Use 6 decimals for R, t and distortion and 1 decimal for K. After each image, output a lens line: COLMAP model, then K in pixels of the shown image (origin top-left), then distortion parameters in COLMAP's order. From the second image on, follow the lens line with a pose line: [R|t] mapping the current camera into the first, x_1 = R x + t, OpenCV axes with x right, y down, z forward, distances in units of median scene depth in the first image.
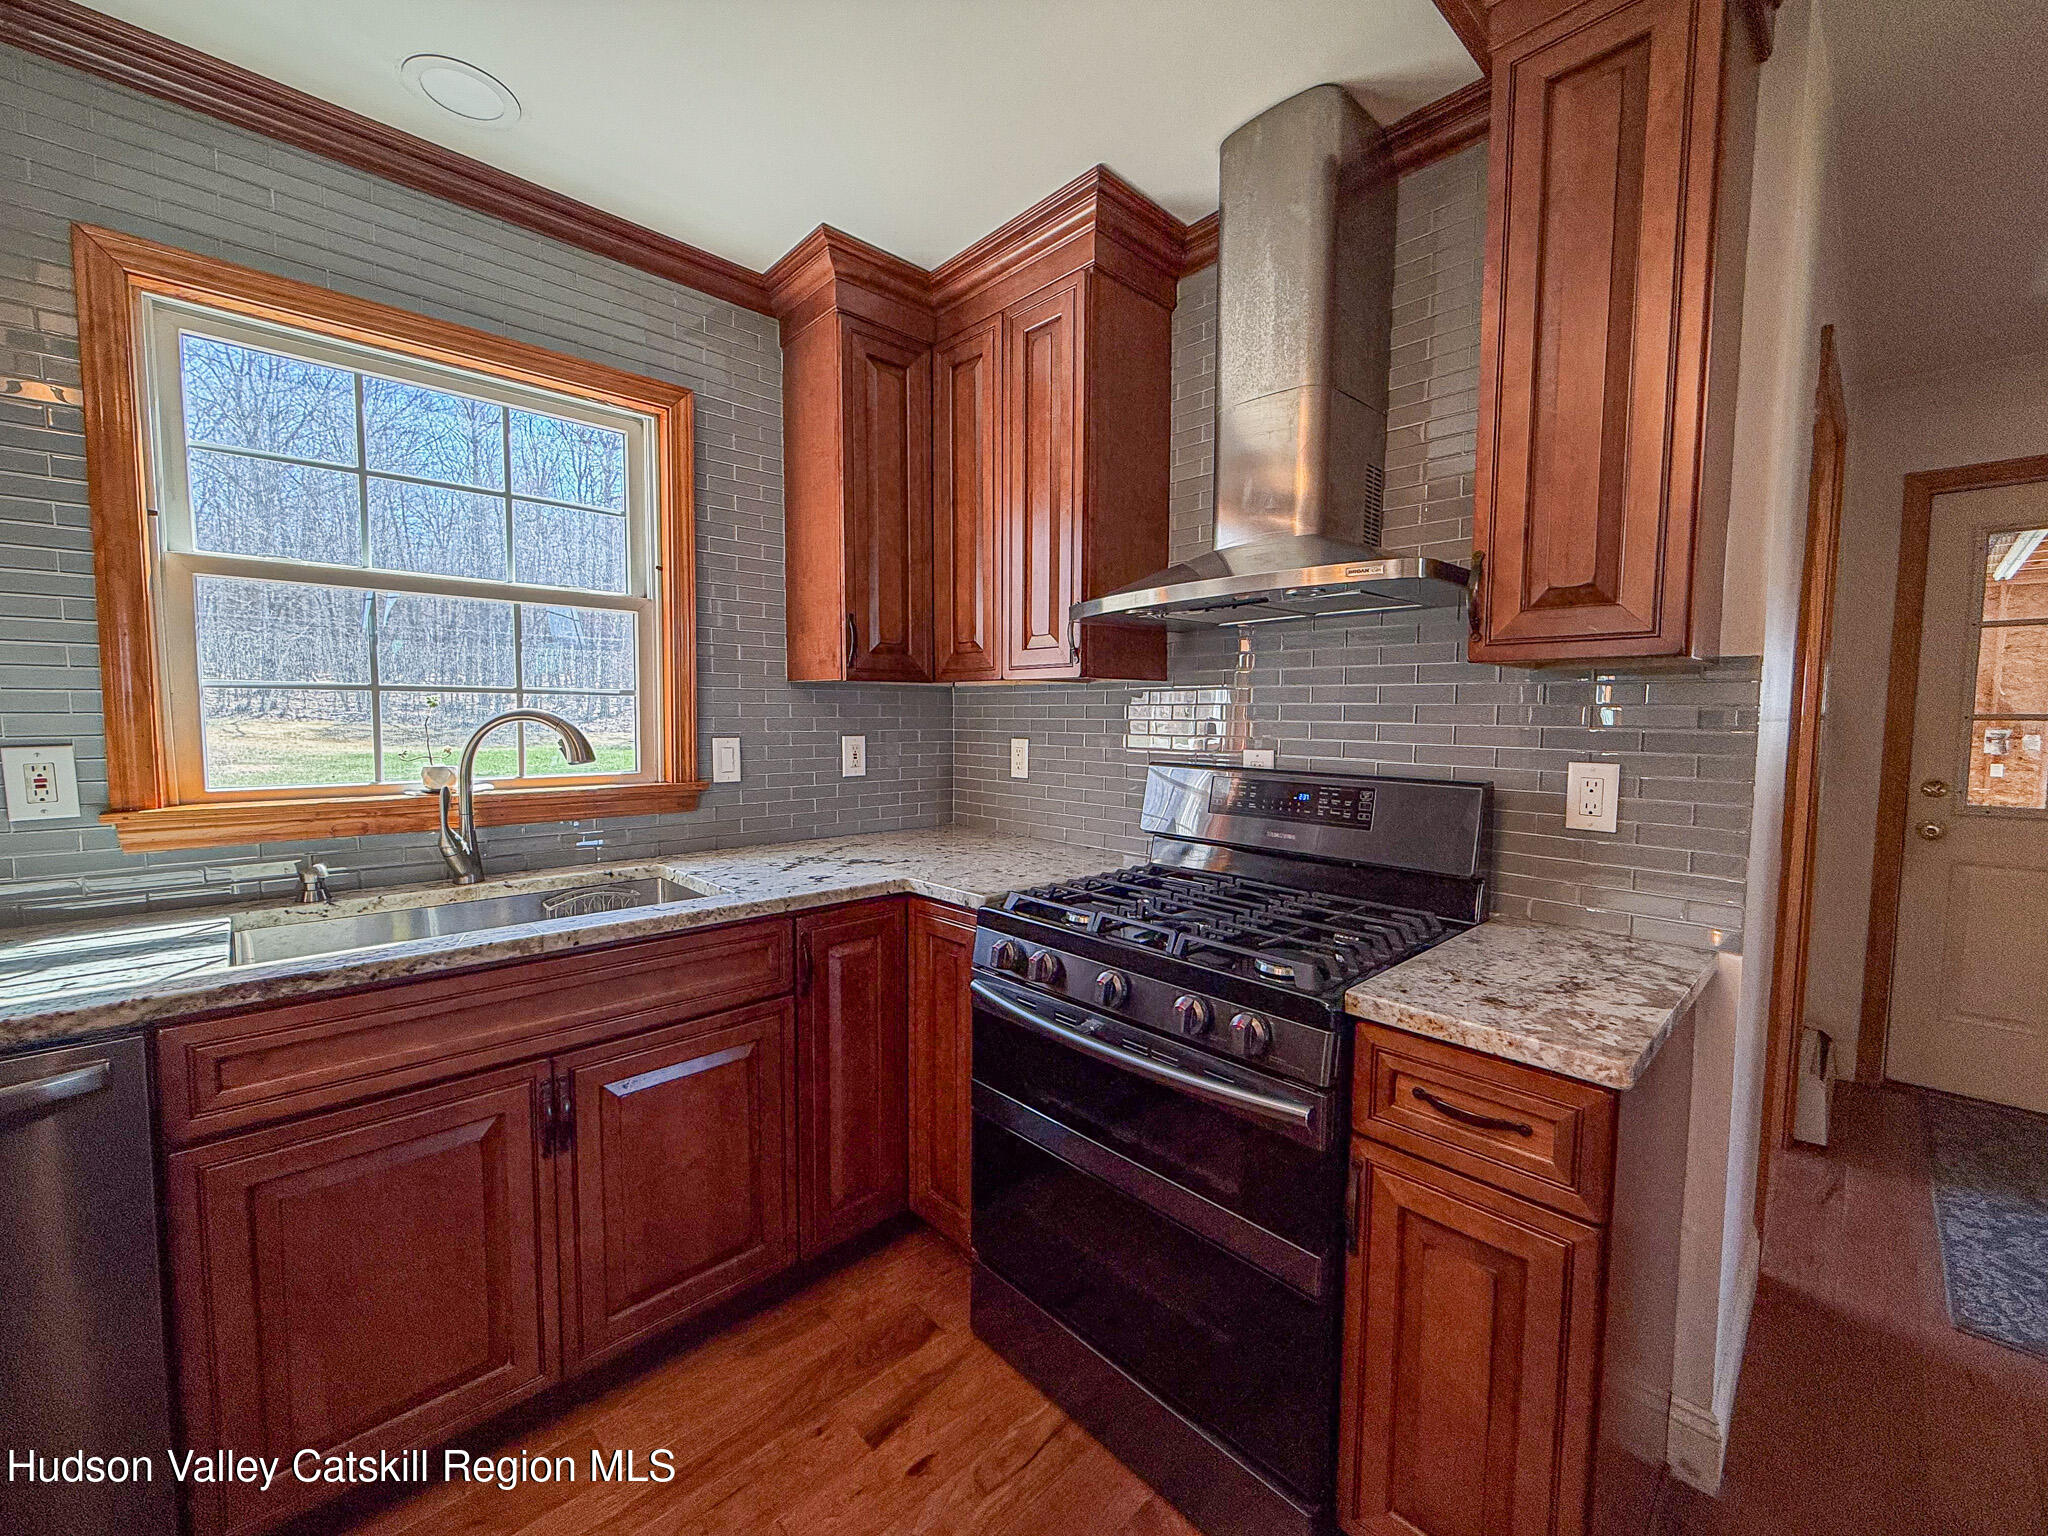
lens RADIAL K [[817.4, 0, 1030.3], [0, 817.4, 770.4], [0, 0, 1]] dist [-0.003774, 0.000525]
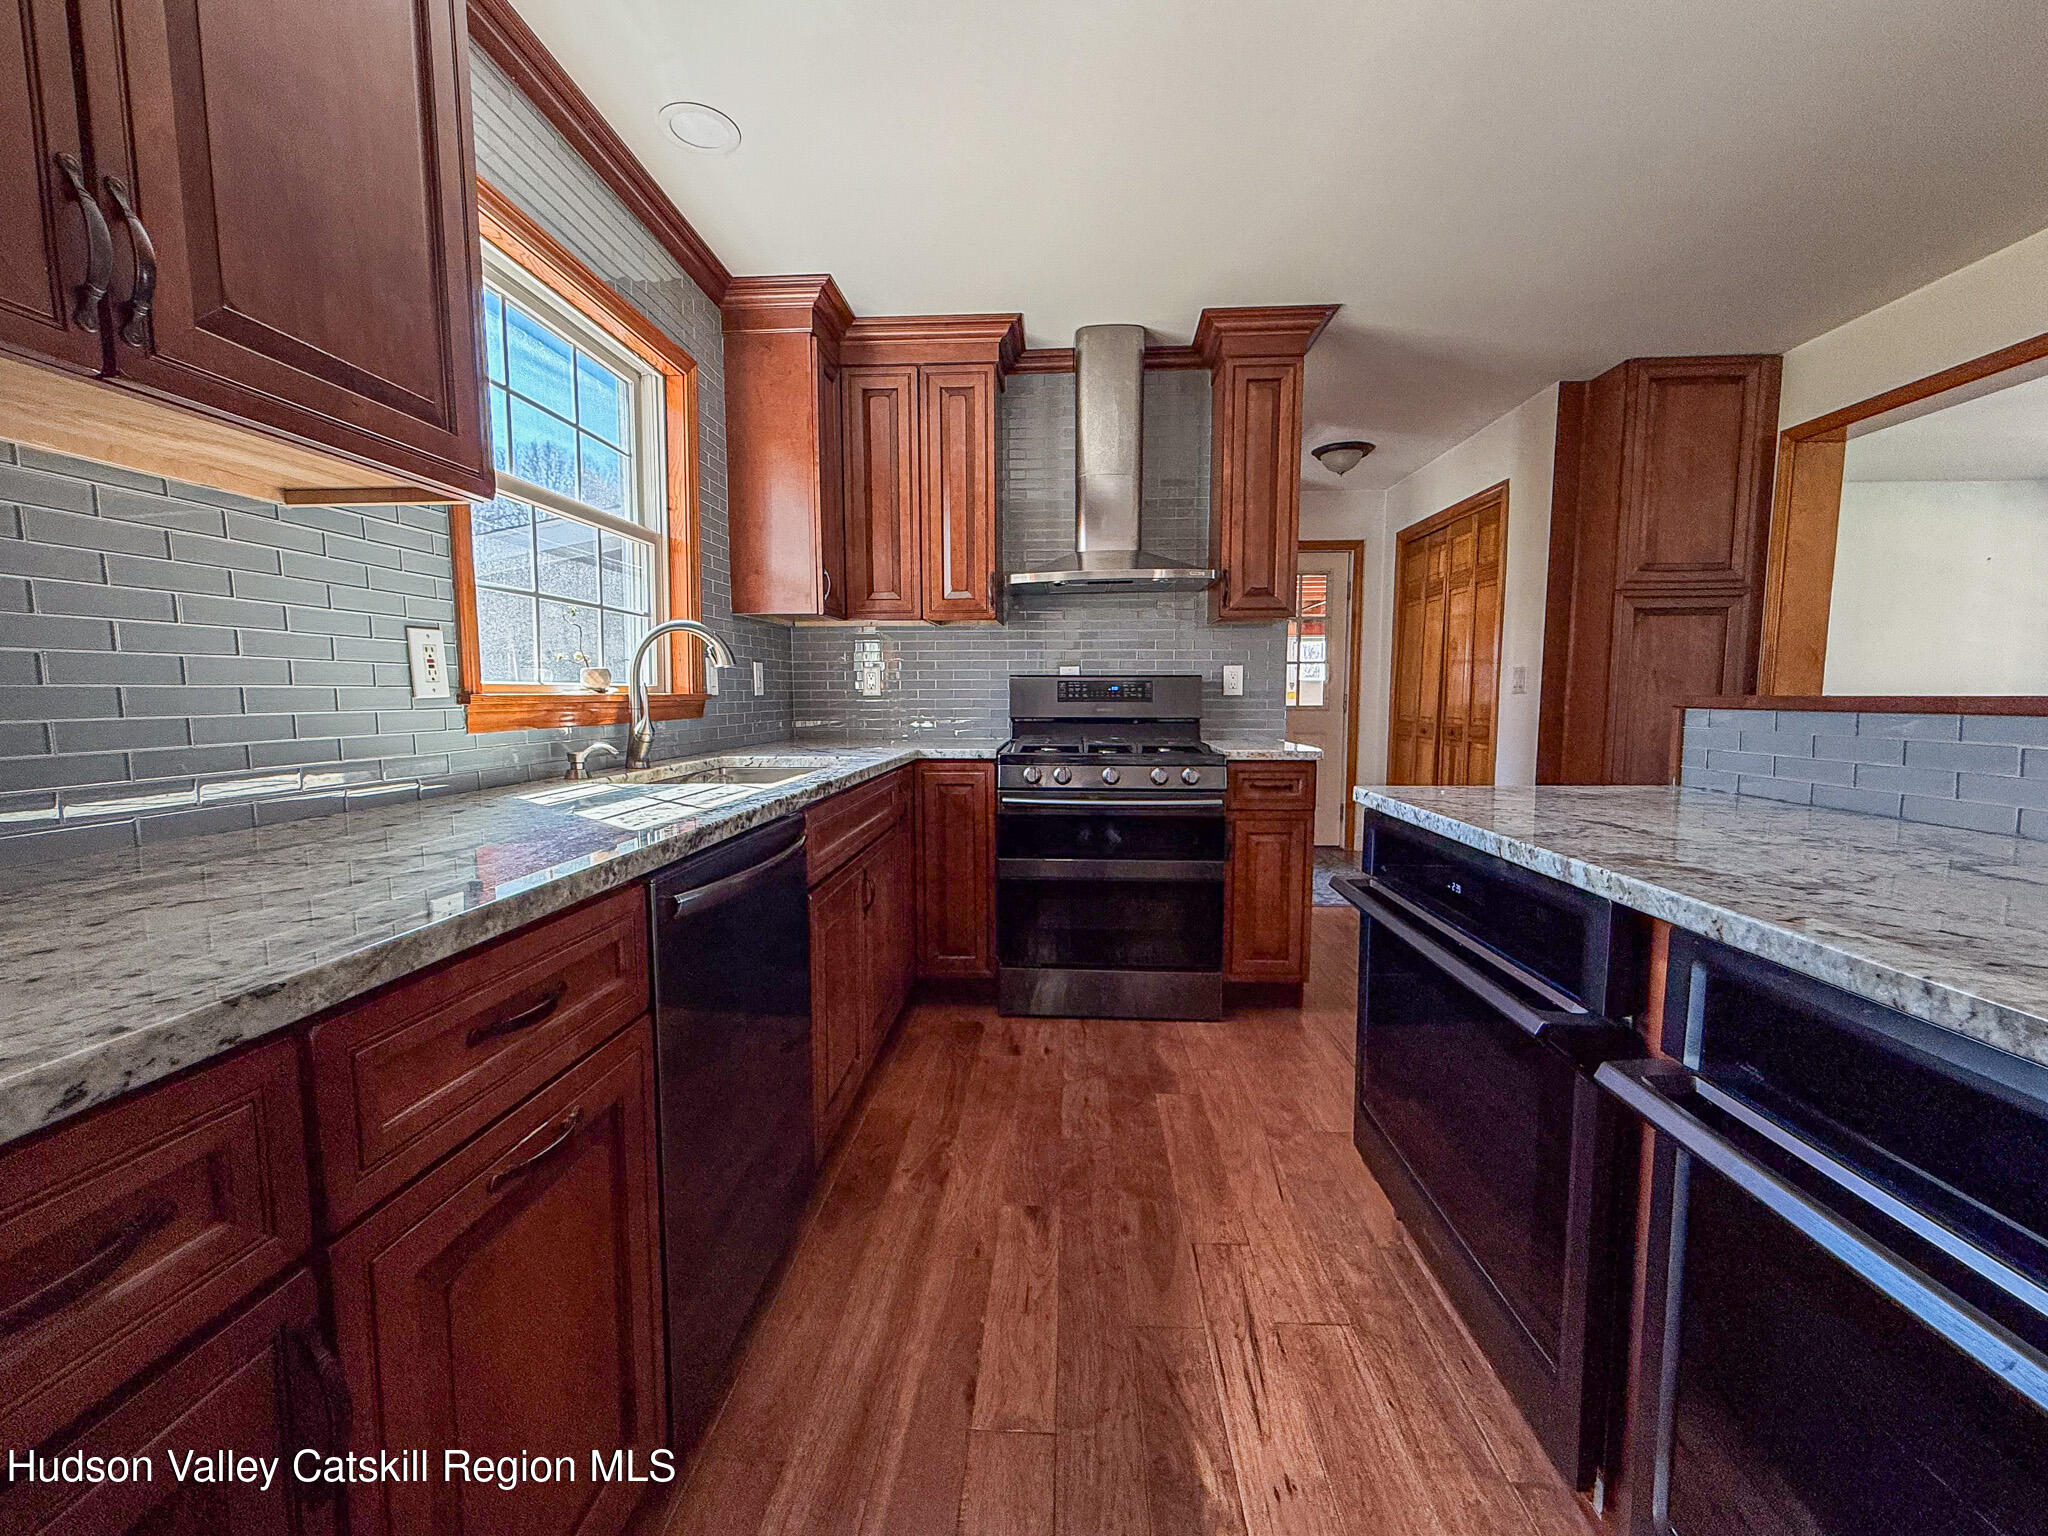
lens RADIAL K [[817.4, 0, 1036.3], [0, 817.4, 767.5], [0, 0, 1]] dist [-0.003774, 0.000525]
pose [[0.728904, -0.073359, 0.680674, -0.981841], [0.055338, 0.997302, 0.048225, 0.102085], [-0.682376, 0.002516, 0.730997, -0.224075]]
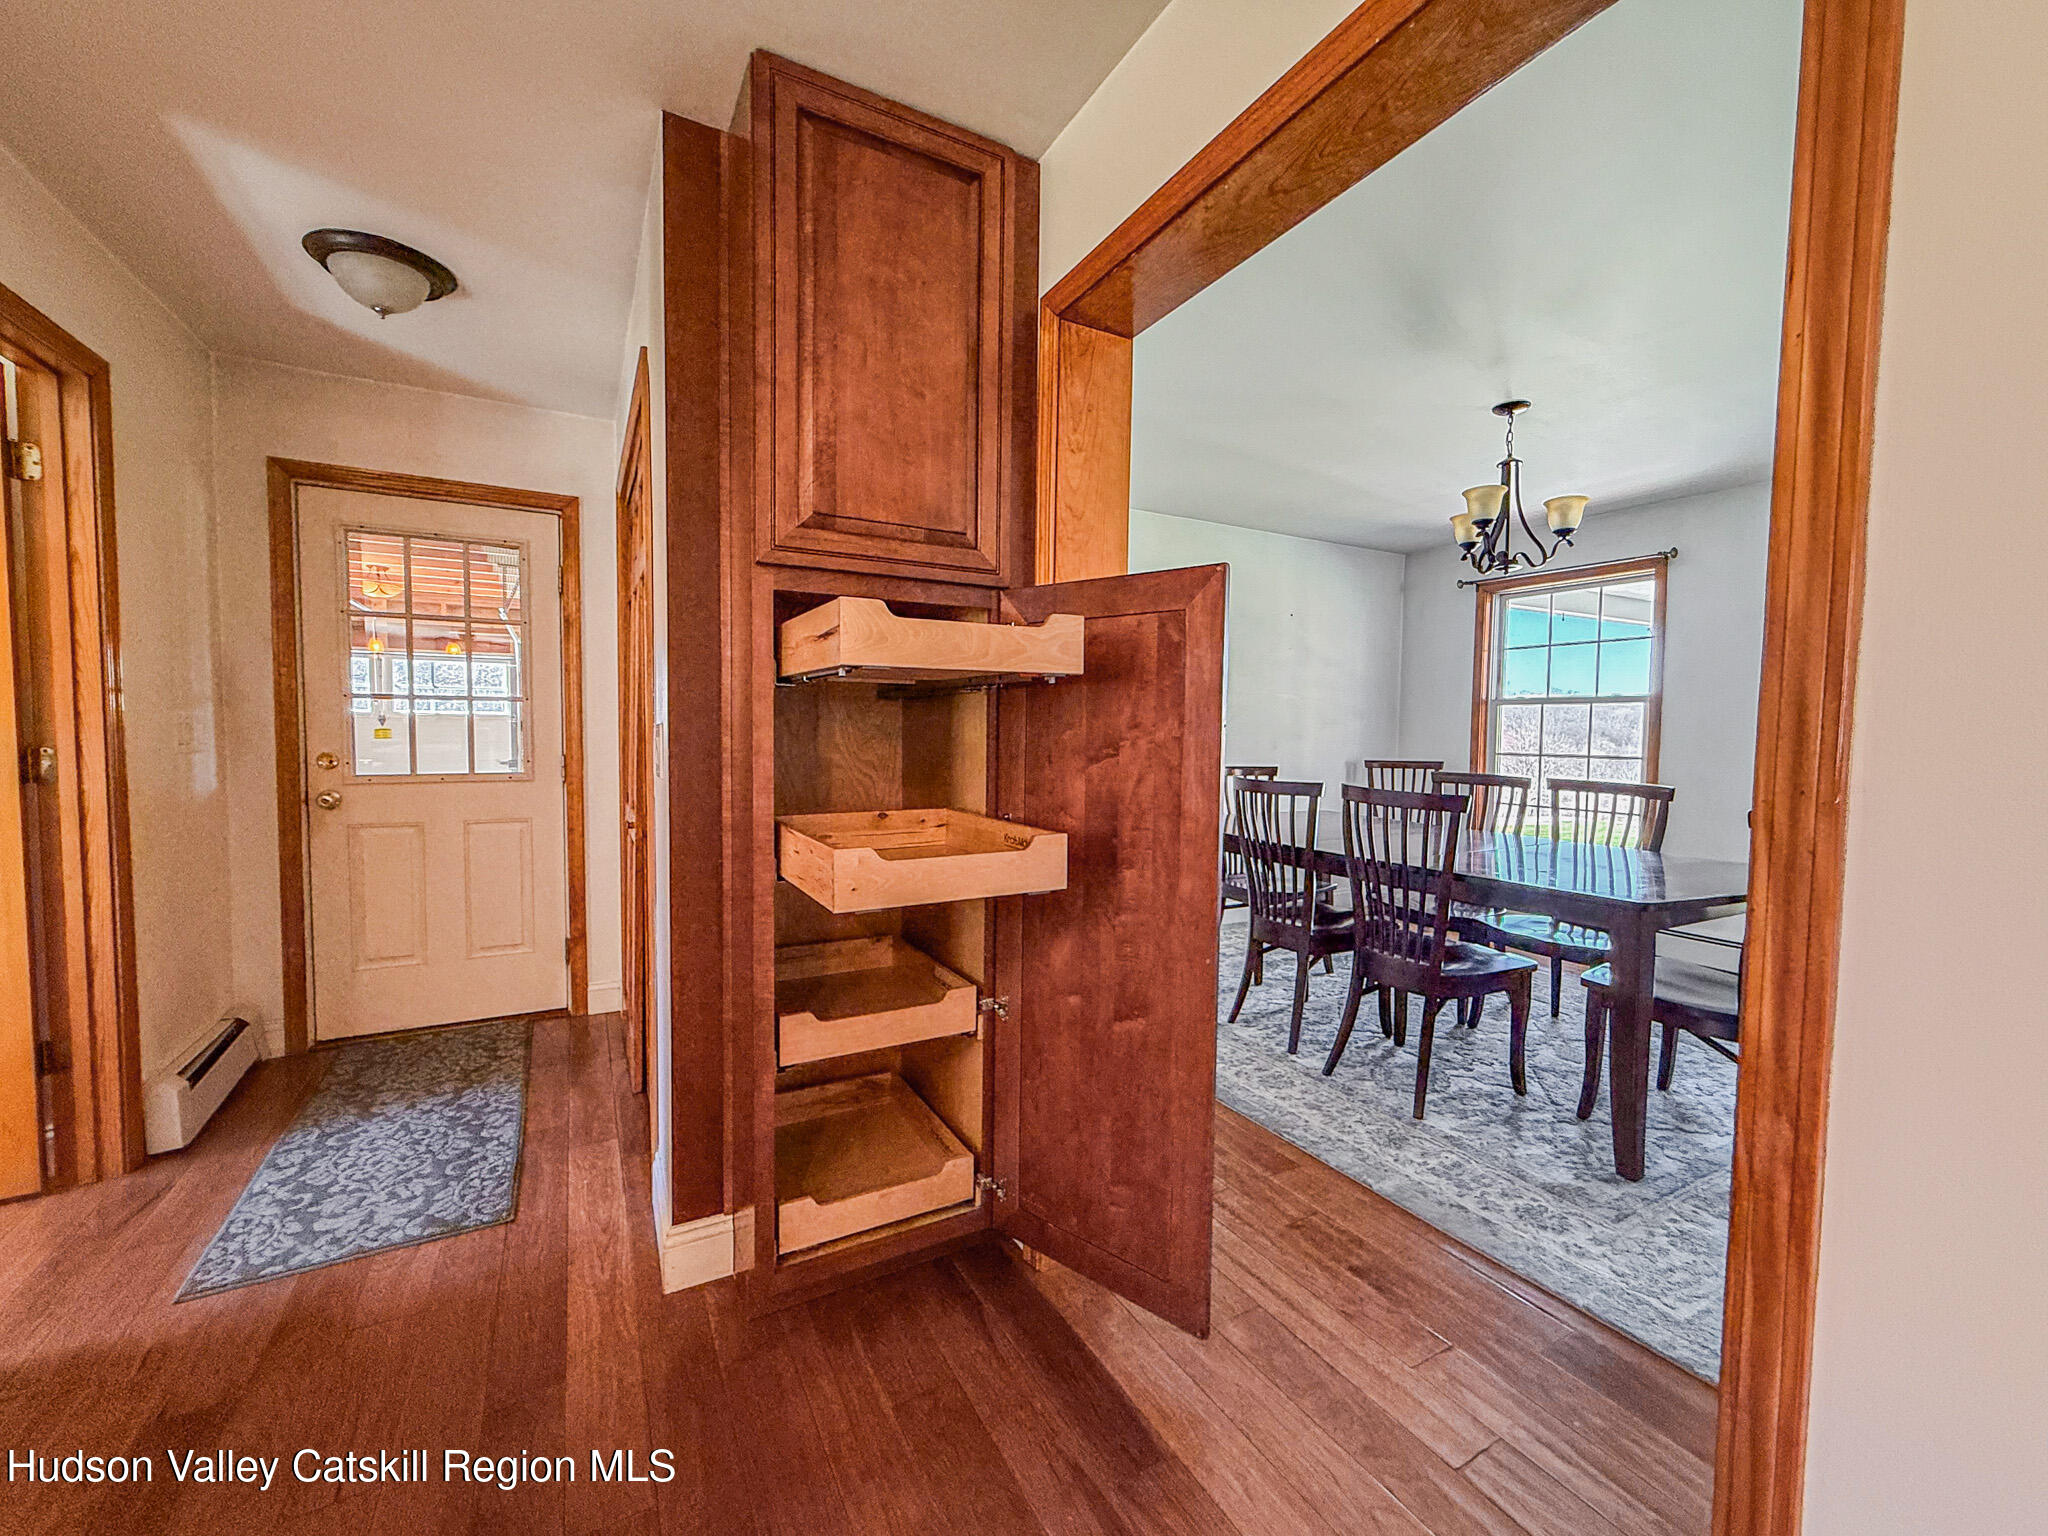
lens RADIAL K [[817.4, 0, 1031.2], [0, 817.4, 768.1], [0, 0, 1]] dist [-0.003774, 0.000525]
pose [[0.260159, -0.054362, 0.964034, 0.443237], [0.055905, 0.997587, 0.041167, 0.055512], [-0.963946, 0.043184, 0.262570, -0.248581]]
